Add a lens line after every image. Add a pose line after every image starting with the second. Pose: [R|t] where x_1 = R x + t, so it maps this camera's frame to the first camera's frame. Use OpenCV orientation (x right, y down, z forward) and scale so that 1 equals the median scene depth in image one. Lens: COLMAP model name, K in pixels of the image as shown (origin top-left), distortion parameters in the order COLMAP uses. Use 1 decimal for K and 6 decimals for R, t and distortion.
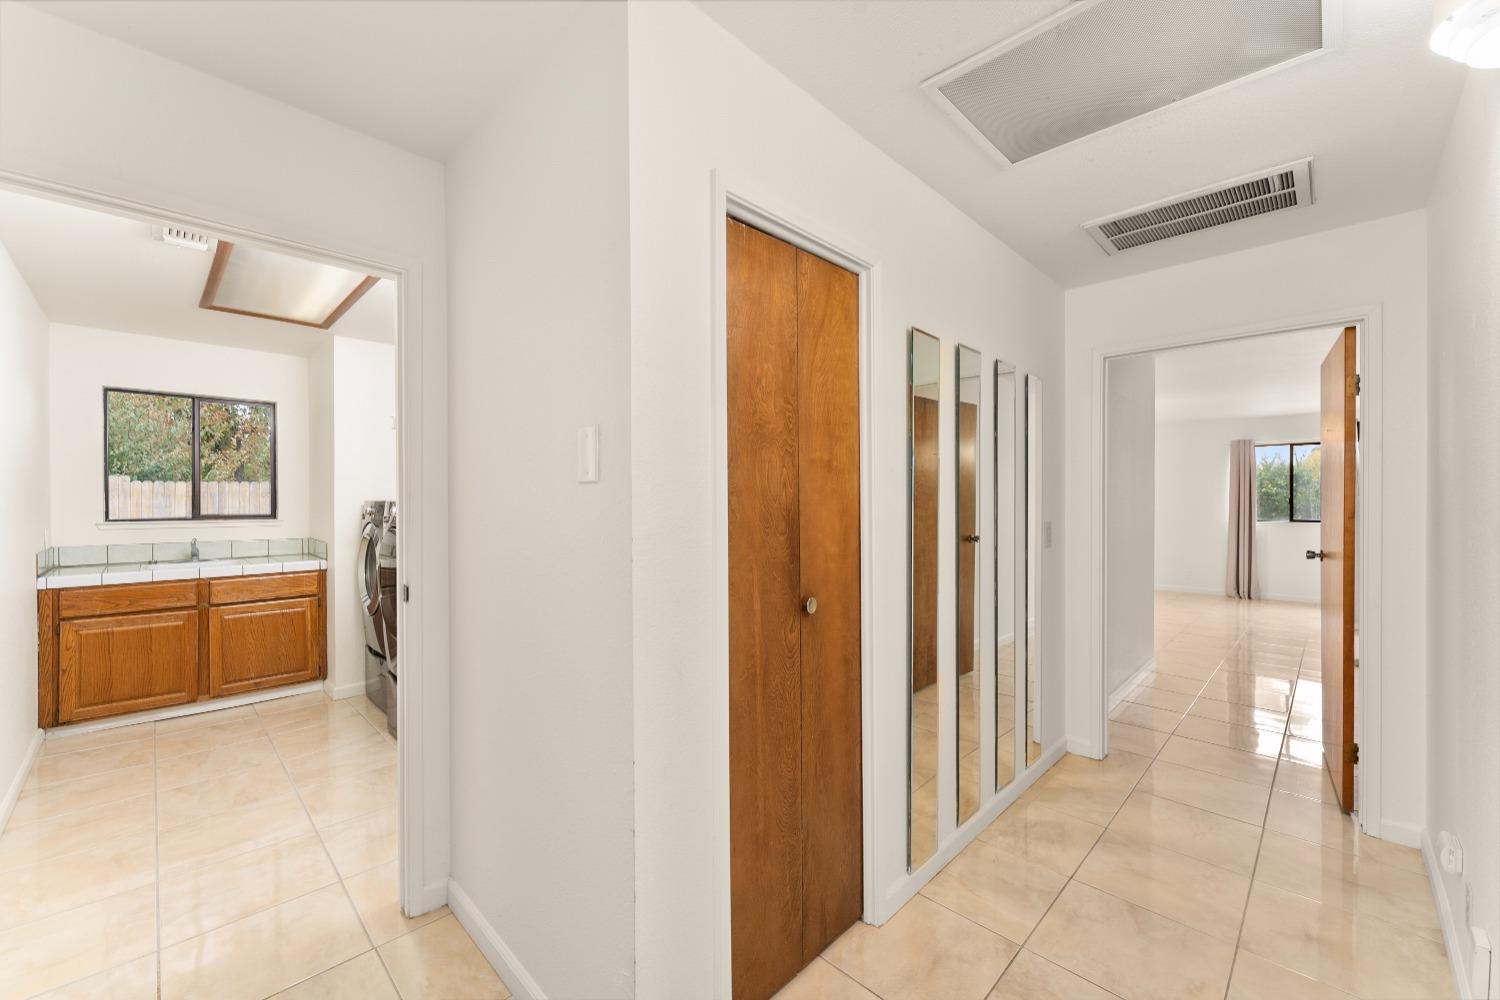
lens RADIAL K [[601.2, 0, 752.8], [0, 601.2, 514.1], [0, 0, 1]] dist [-0.025162, 0.001167]
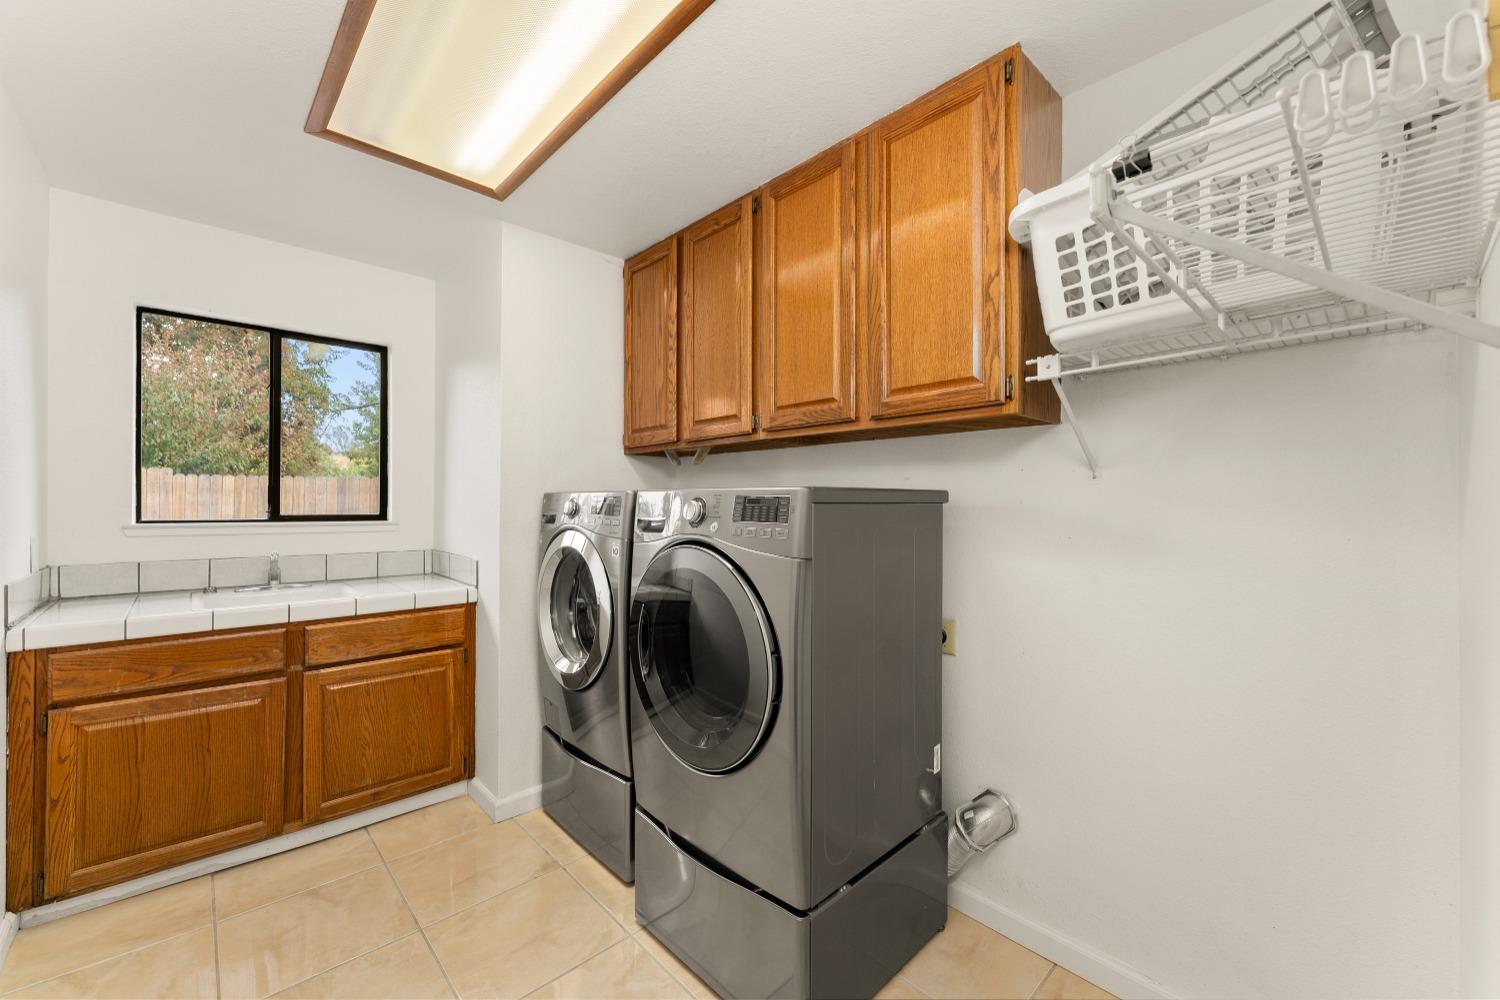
lens RADIAL K [[601.2, 0, 744.3], [0, 601.2, 510.4], [0, 0, 1]] dist [-0.025162, 0.001167]
pose [[0.999055, 0.008697, -0.042578, -0.459198], [-0.009254, 0.999874, -0.012895, 0.001441], [0.042460, 0.013277, 0.999010, 0.425018]]
